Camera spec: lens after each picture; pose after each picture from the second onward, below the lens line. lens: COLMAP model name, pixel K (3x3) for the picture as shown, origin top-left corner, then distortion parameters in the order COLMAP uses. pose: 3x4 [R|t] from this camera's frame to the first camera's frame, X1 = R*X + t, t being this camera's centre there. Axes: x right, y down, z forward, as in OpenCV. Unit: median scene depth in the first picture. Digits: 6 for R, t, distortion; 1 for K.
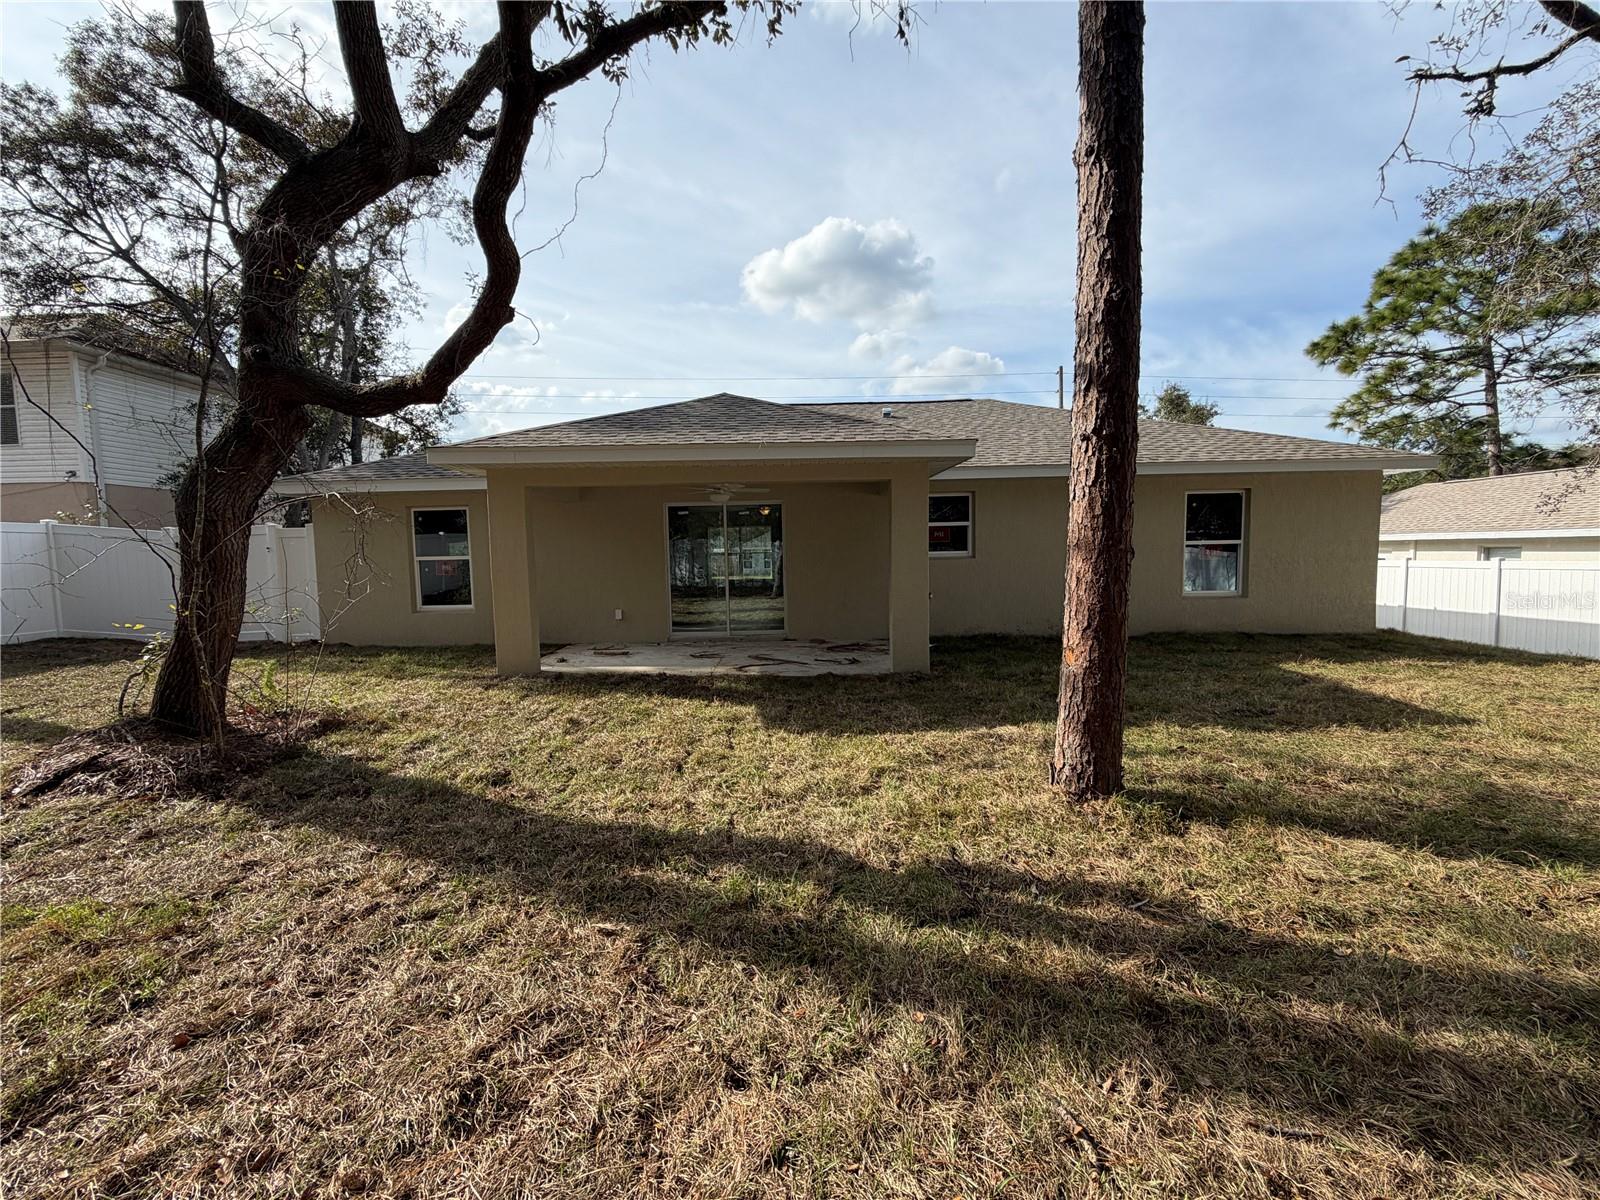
lens RADIAL K [[637.5, 0, 791.0], [0, 637.5, 595.0], [0, 0, 1]] dist [0.000919, 0.000434]
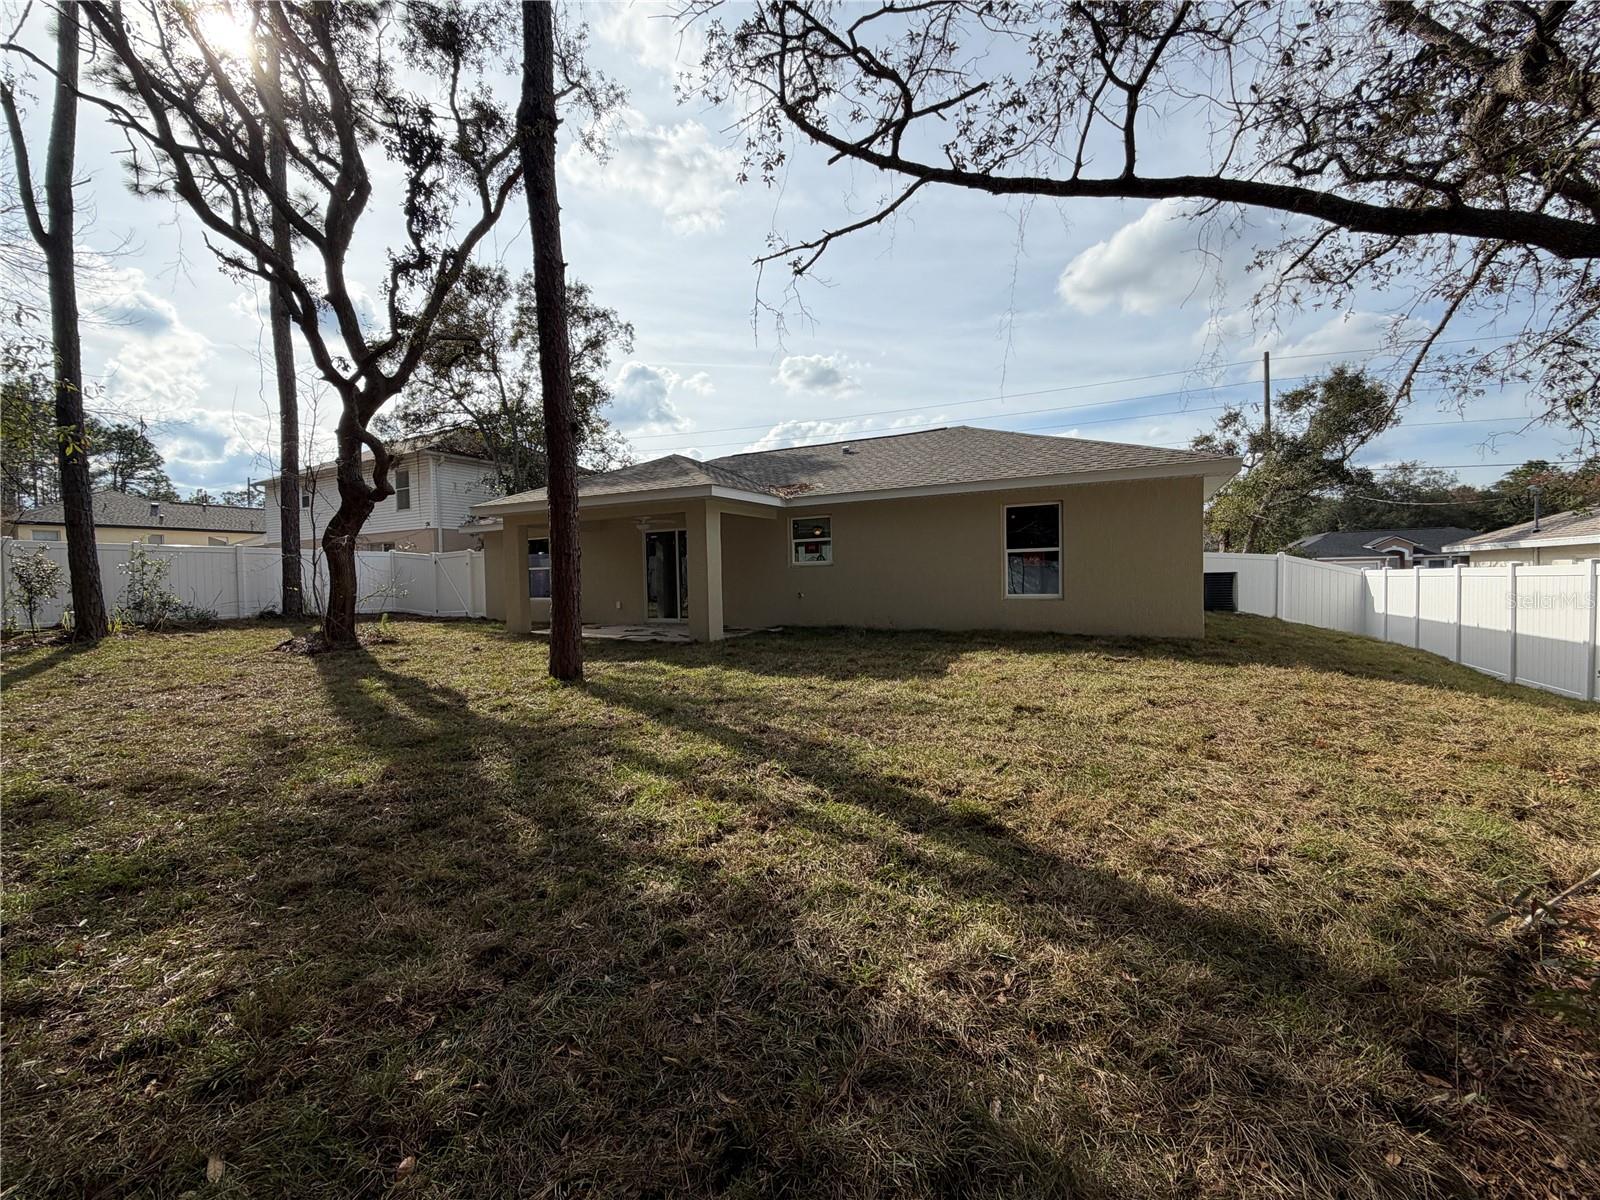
lens RADIAL K [[637.5, 0, 798.7], [0, 637.5, 591.7], [0, 0, 1]] dist [0.000919, 0.000434]
pose [[0.895484, 0.011064, -0.444956, 0.330760], [-0.027088, 0.999193, -0.029670, 0.013464], [0.444268, 0.038622, 0.895061, -0.068193]]
